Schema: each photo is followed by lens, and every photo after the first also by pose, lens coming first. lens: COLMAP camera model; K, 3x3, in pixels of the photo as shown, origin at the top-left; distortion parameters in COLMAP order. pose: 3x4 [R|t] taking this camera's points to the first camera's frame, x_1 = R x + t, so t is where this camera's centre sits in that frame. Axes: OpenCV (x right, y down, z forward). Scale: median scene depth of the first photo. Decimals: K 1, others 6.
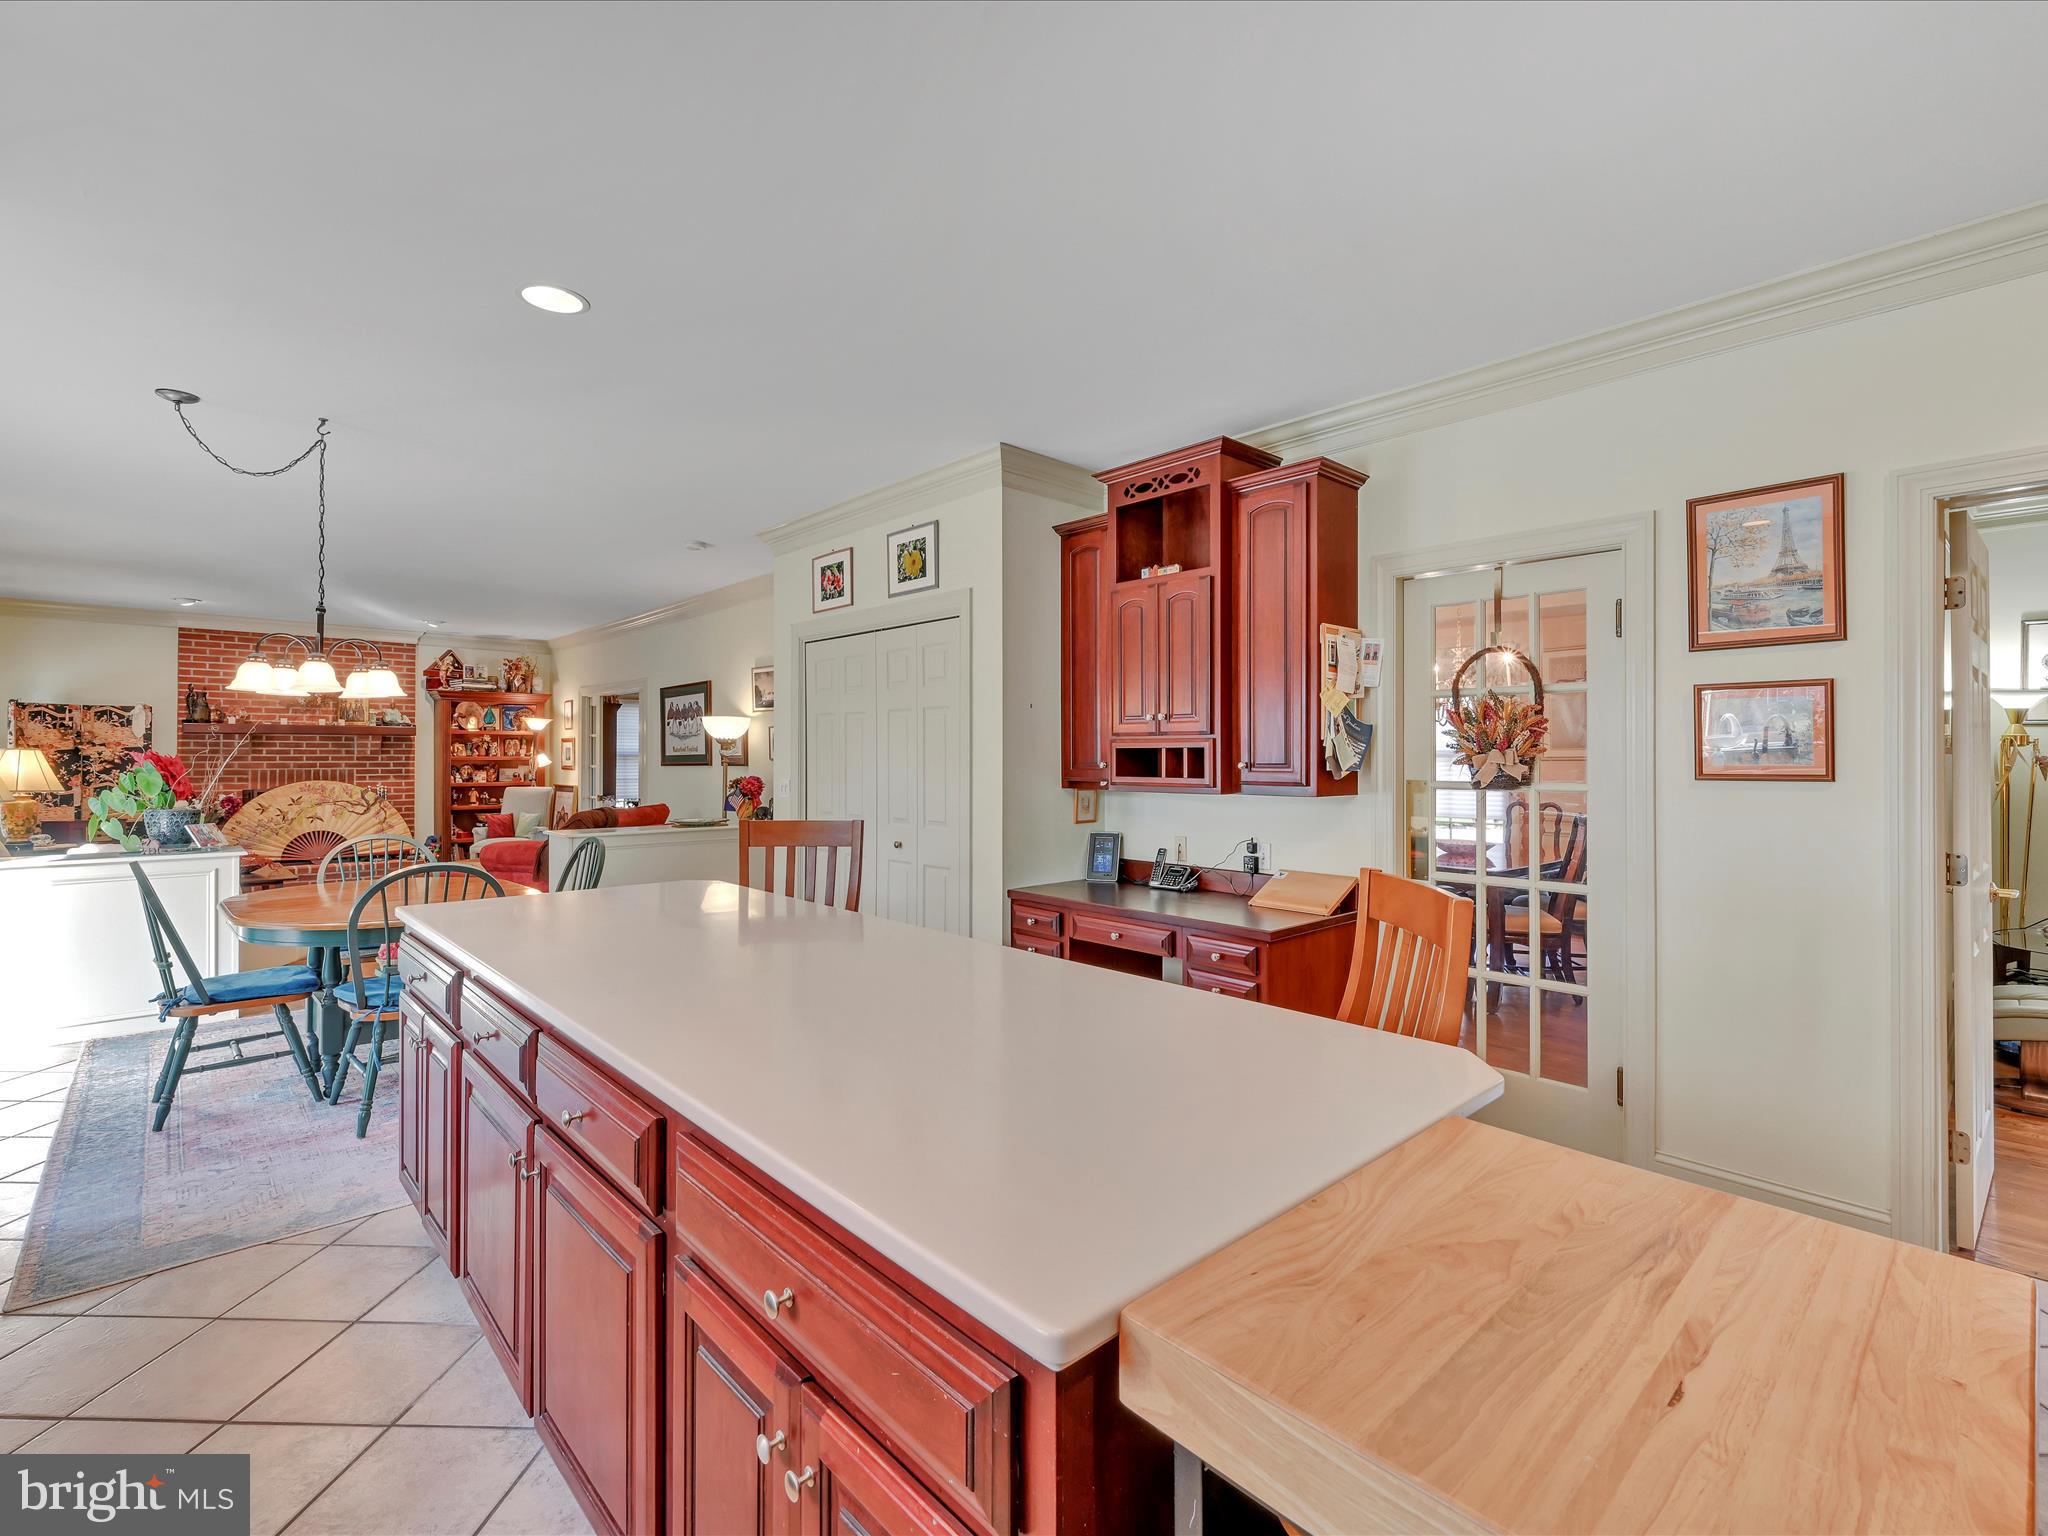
lens RADIAL K [[943.9, 0, 1046.6], [0, 943.9, 754.5], [0, 0, 1]] dist [-0.000382, -0.000117]
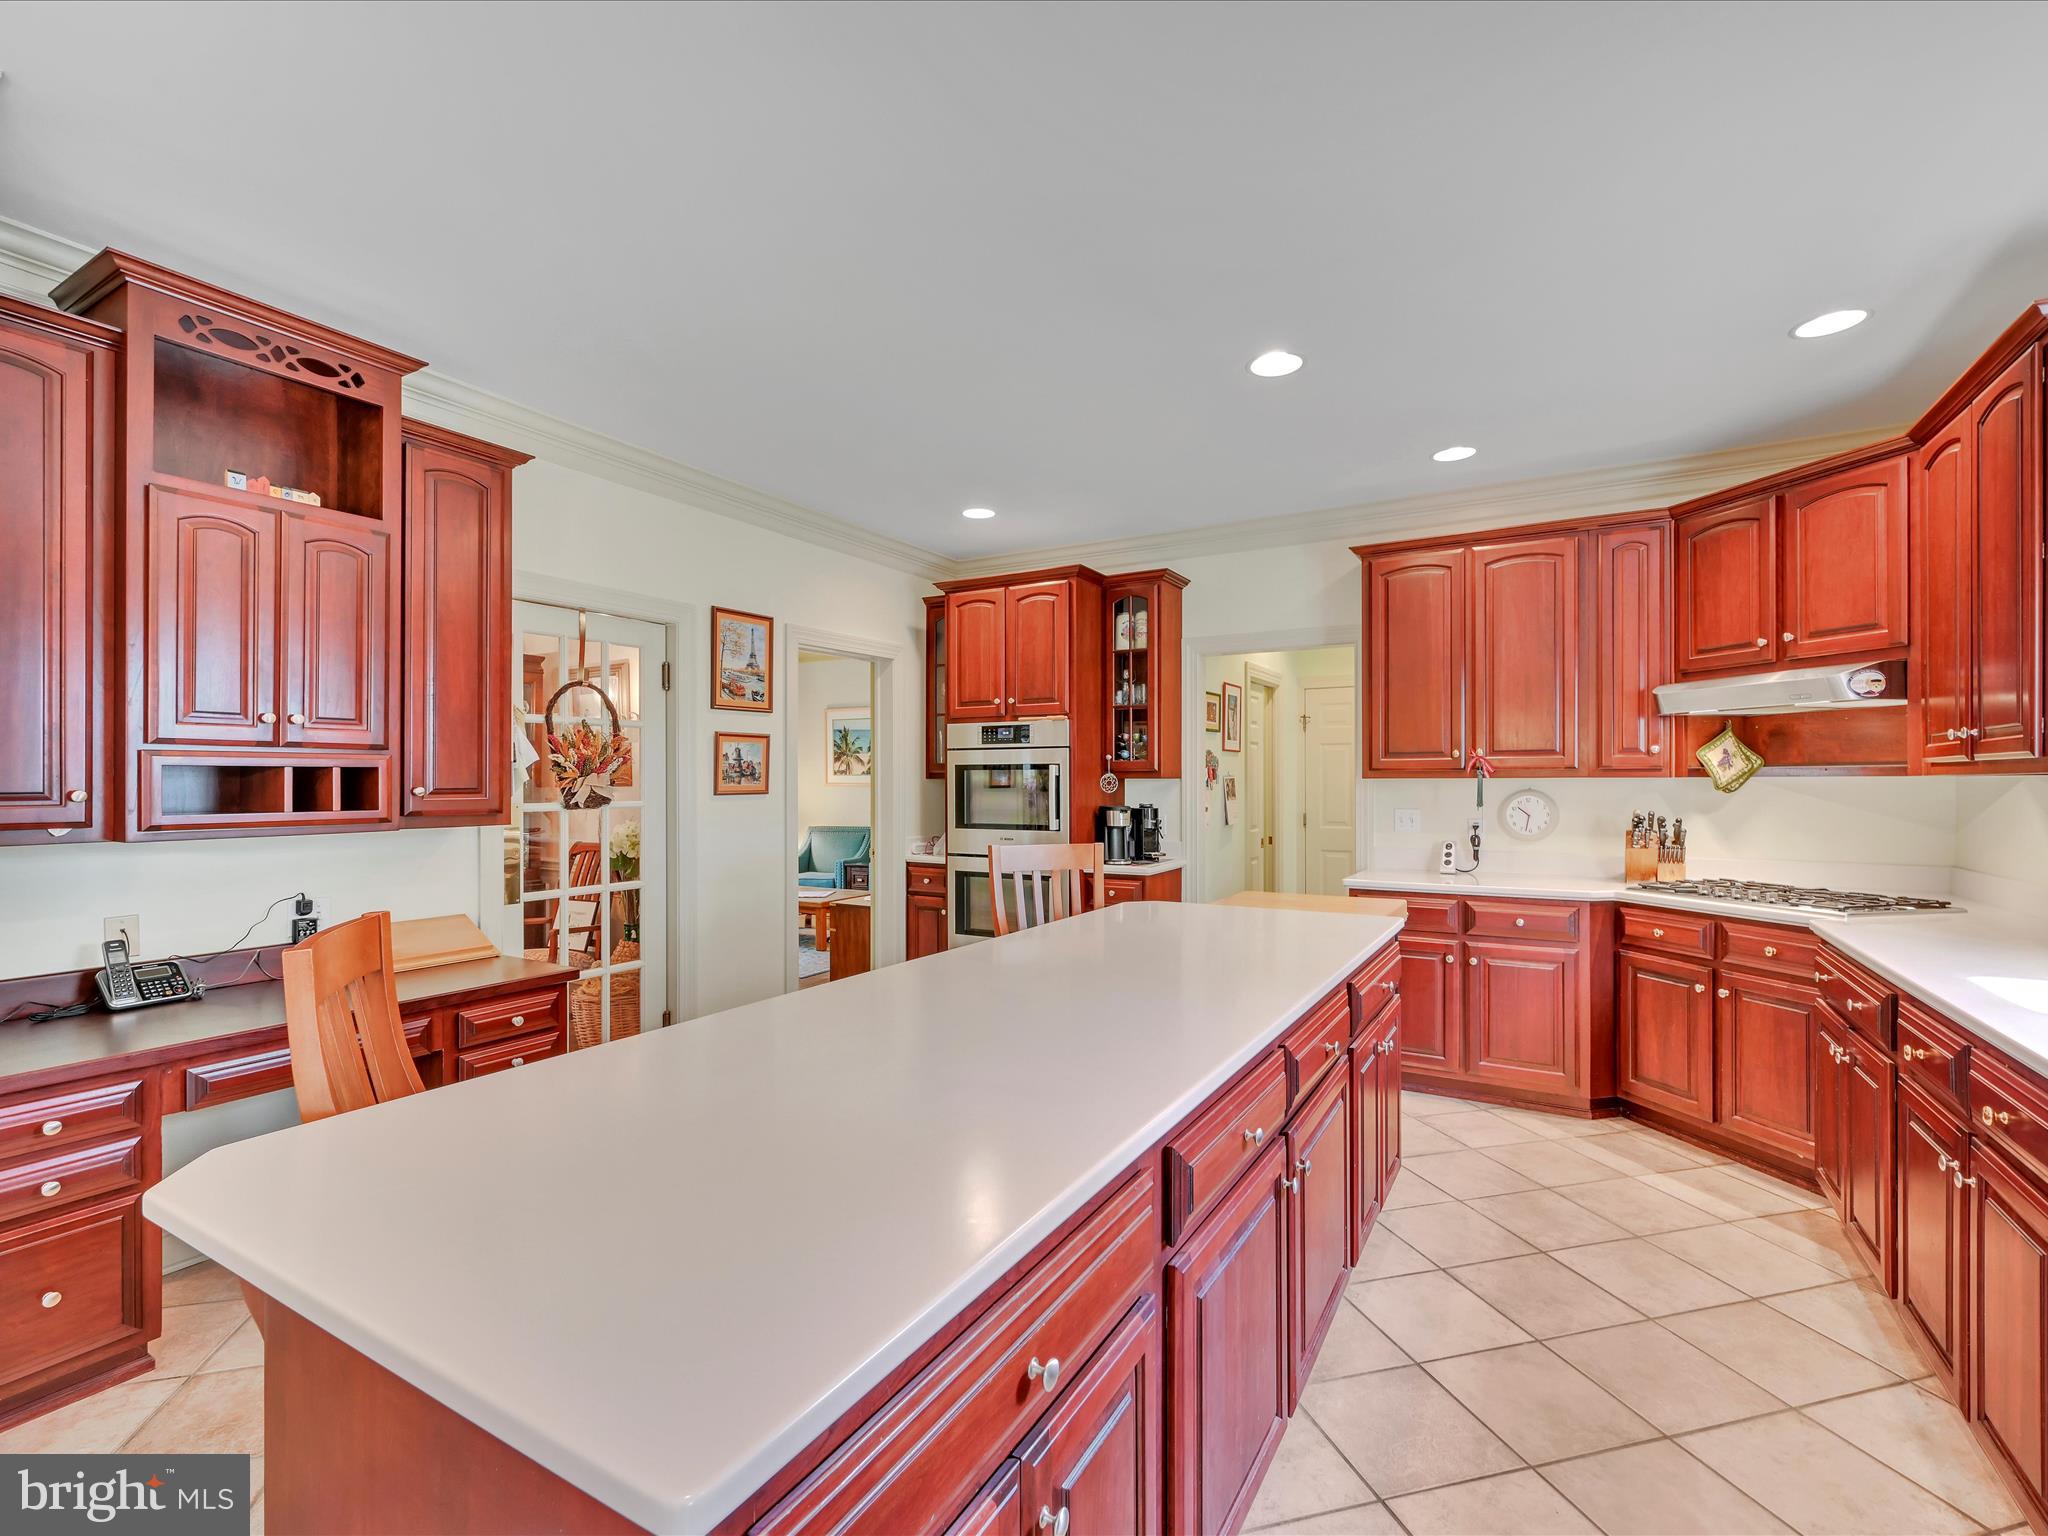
lens RADIAL K [[931.3, 0, 1015.0], [0, 931.3, 776.2], [0, 0, 1]] dist [0.000279, 0.000288]
pose [[-0.276288, 0.002752, 0.961071, -0.288956], [-0.002248, 0.999991, -0.003509, 0.000346], [-0.961072, -0.003130, -0.276280, 0.319926]]
